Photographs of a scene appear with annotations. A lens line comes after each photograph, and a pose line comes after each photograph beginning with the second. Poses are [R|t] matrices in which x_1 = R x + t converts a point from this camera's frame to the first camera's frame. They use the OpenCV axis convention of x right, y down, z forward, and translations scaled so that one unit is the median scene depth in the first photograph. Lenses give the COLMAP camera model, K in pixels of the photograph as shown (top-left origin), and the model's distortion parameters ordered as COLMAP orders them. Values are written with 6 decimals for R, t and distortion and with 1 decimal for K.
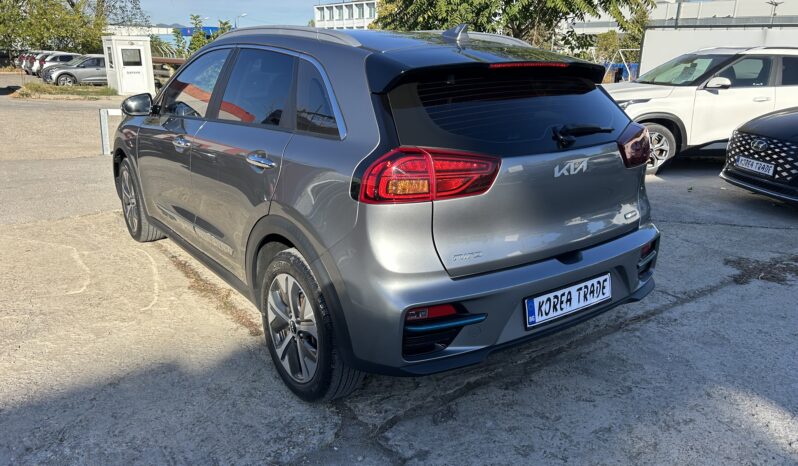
lens RADIAL K [[610.7, 0, 398.4], [0, 610.7, 227.5], [0, 0, 1]] dist [0.057665, -0.064694]
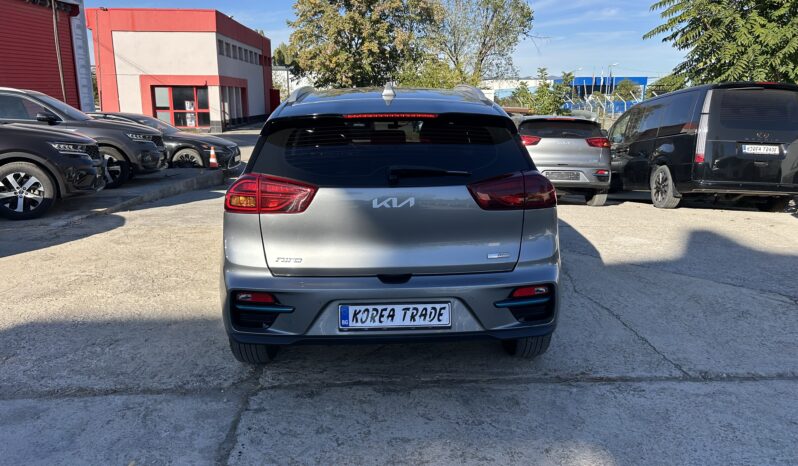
lens RADIAL K [[609.6, 0, 402.3], [0, 609.6, 232.4], [0, 0, 1]] dist [0.061304, -0.065692]
pose [[0.832957, 0.105353, -0.543215, 0.828094], [-0.141703, 0.989584, -0.025362, -0.010239], [0.534885, 0.098101, 0.839210, 0.028914]]
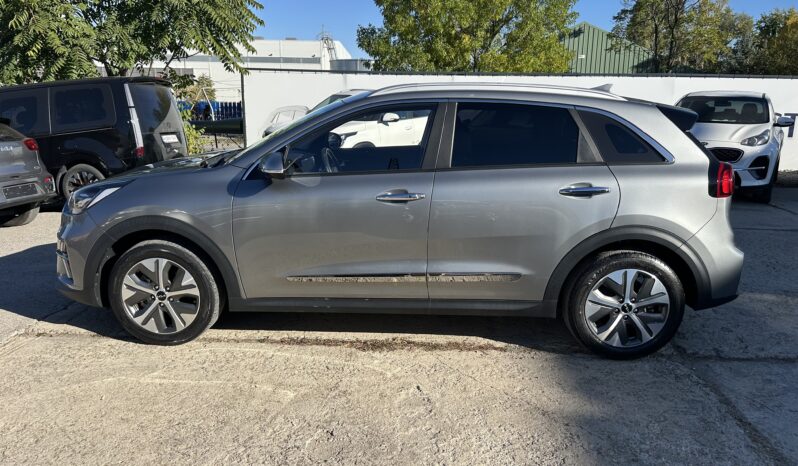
lens RADIAL K [[603.0, 0, 399.8], [0, 603.0, 250.5], [0, 0, 1]] dist [0.083370, -0.083765]
pose [[0.616489, -0.204477, 0.760348, -1.429179], [0.214415, 0.972792, 0.087762, -0.179366], [-0.757606, 0.108926, 0.643559, 0.489865]]
